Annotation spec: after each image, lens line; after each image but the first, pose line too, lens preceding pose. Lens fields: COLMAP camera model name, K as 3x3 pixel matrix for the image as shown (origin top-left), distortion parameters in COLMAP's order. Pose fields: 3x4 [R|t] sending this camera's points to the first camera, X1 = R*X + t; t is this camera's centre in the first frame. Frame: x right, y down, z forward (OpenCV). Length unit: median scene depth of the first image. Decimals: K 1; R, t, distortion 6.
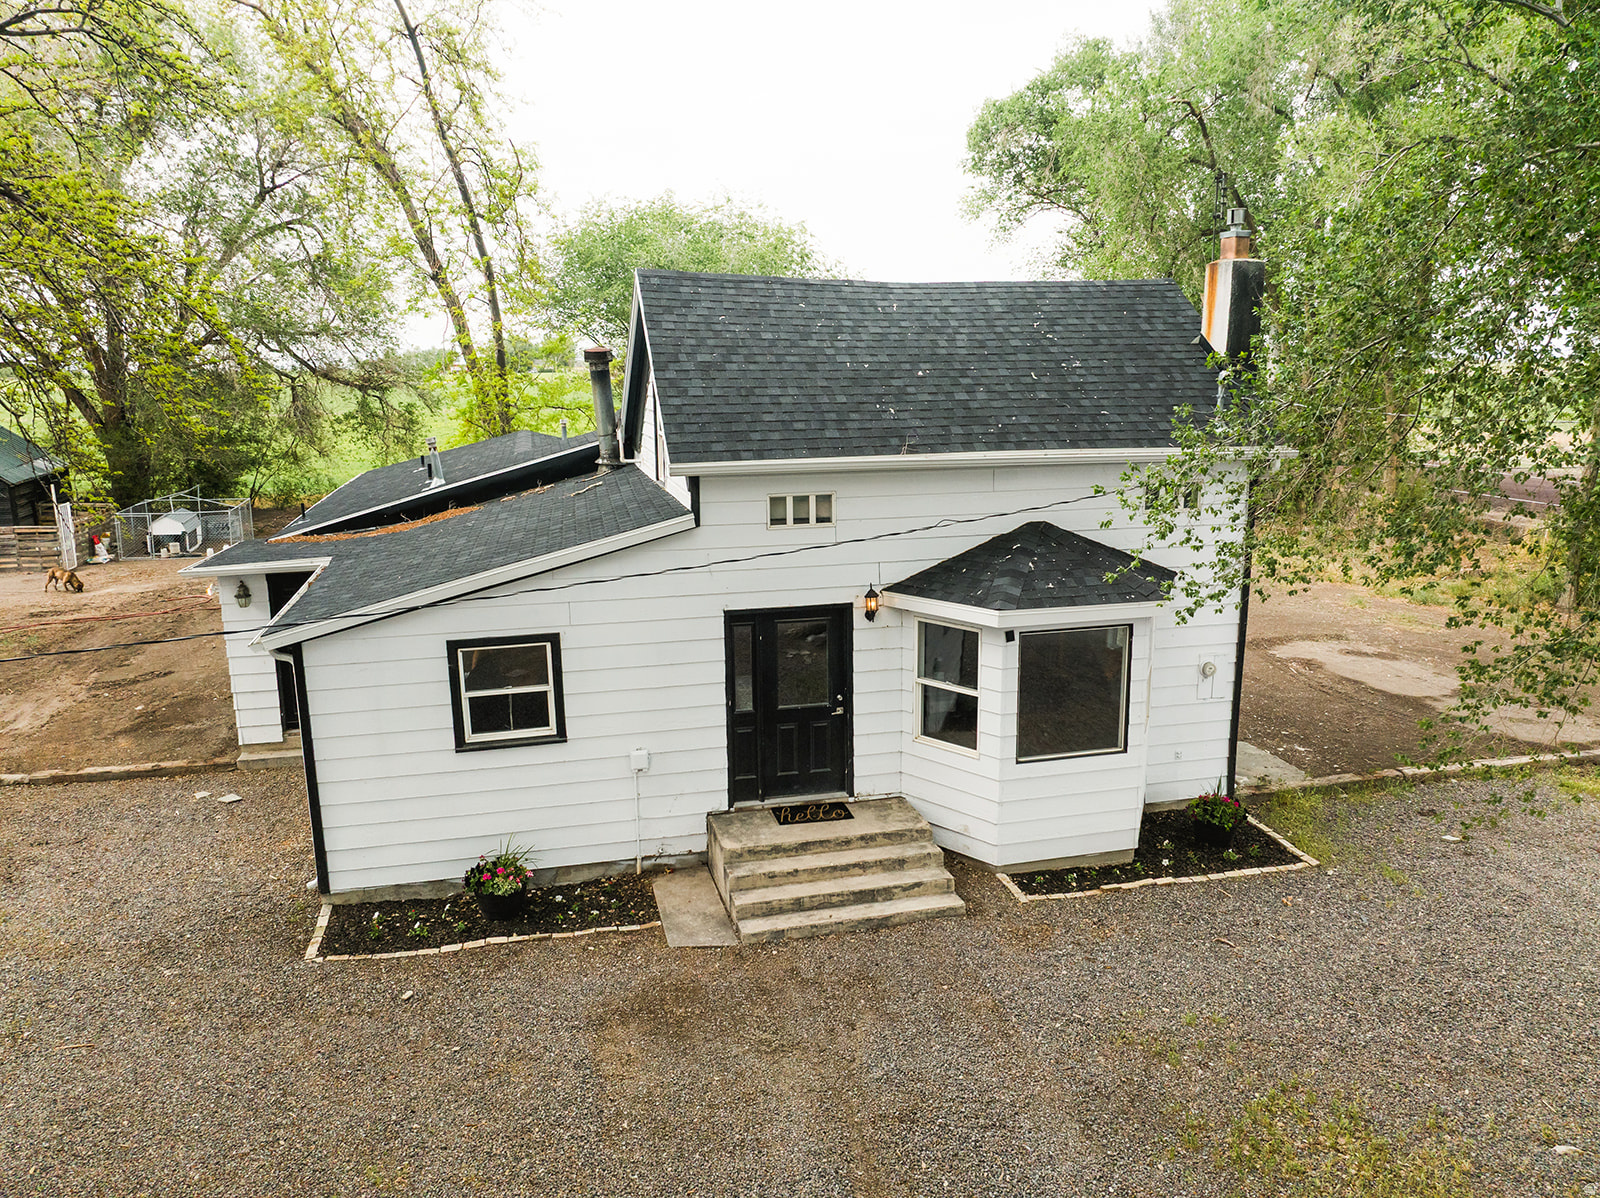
lens RADIAL K [[1131.0, 0, 804.5], [0, 1131.0, 596.3], [0, 0, 1]] dist [-0.052771, 0.024215]
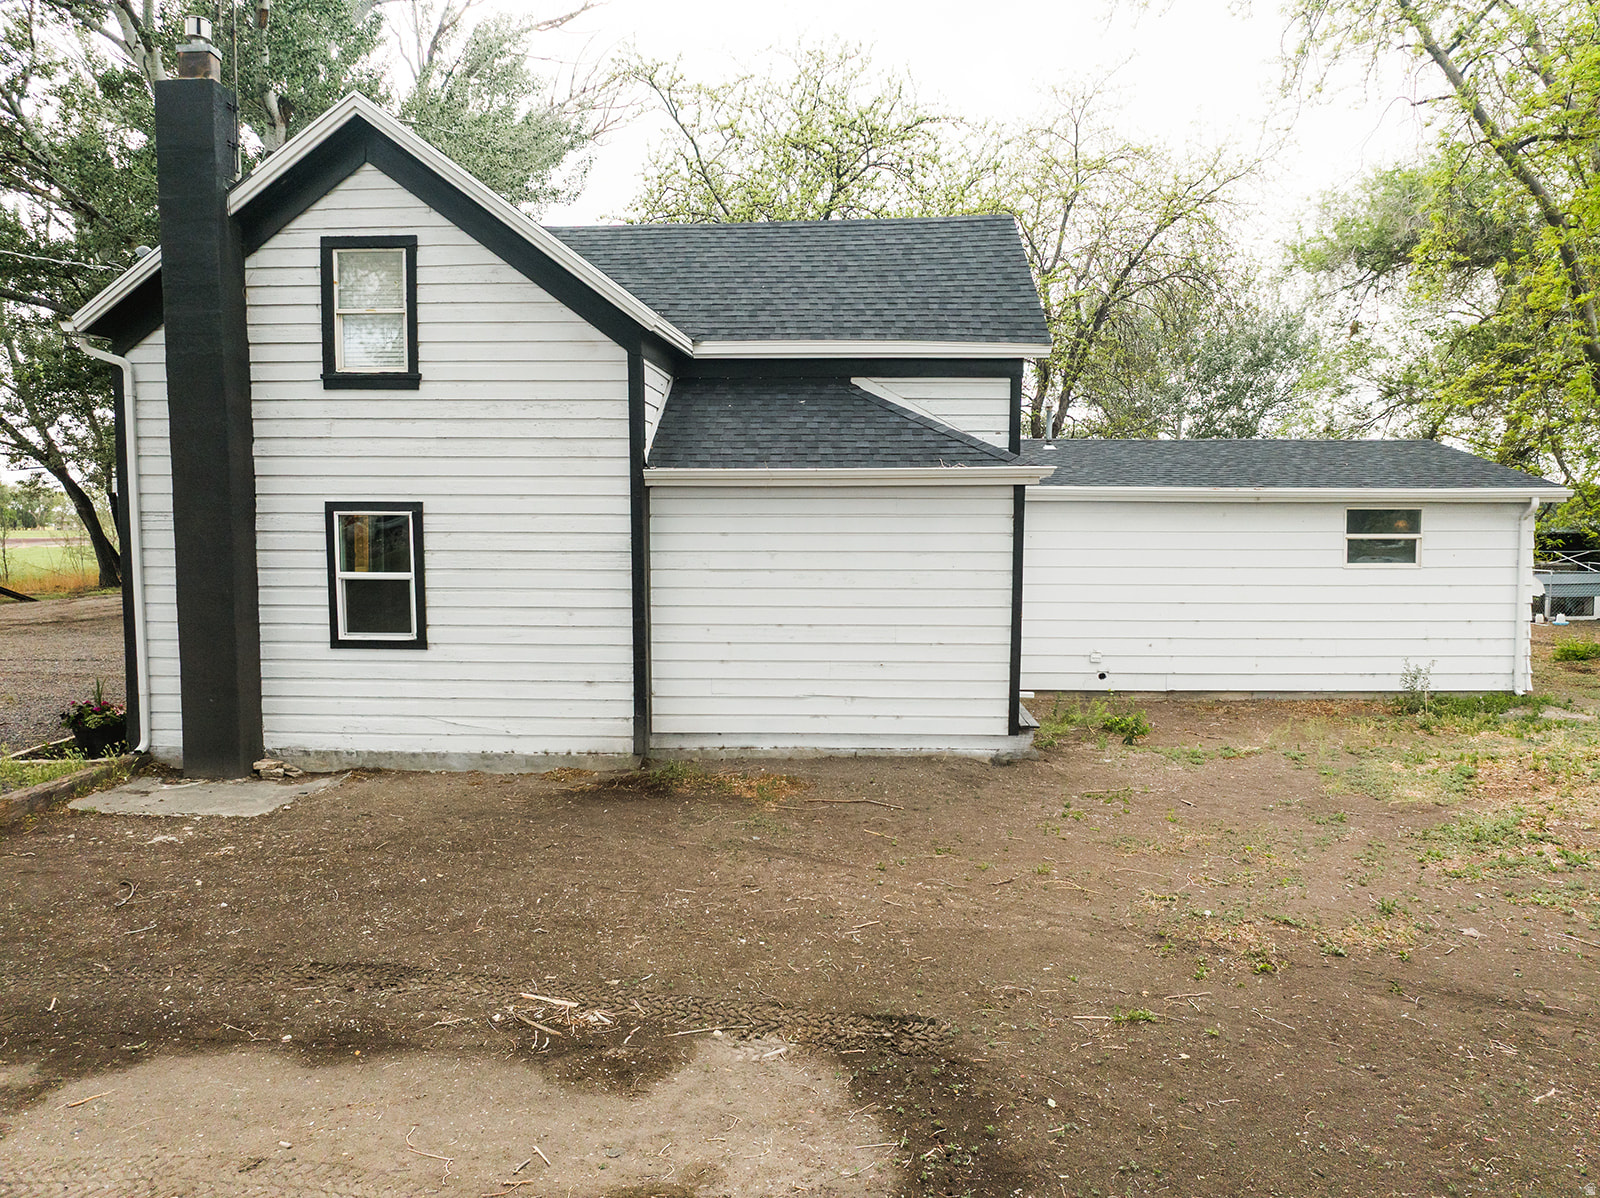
lens RADIAL K [[1131.0, 0, 803.3], [0, 1131.0, 598.3], [0, 0, 1]] dist [-0.052771, 0.024215]
pose [[-0.260981, 0.071422, -0.962698, 1.137615], [-0.193615, 0.973123, 0.124683, -0.142915], [0.945728, 0.218932, -0.240138, 1.817058]]
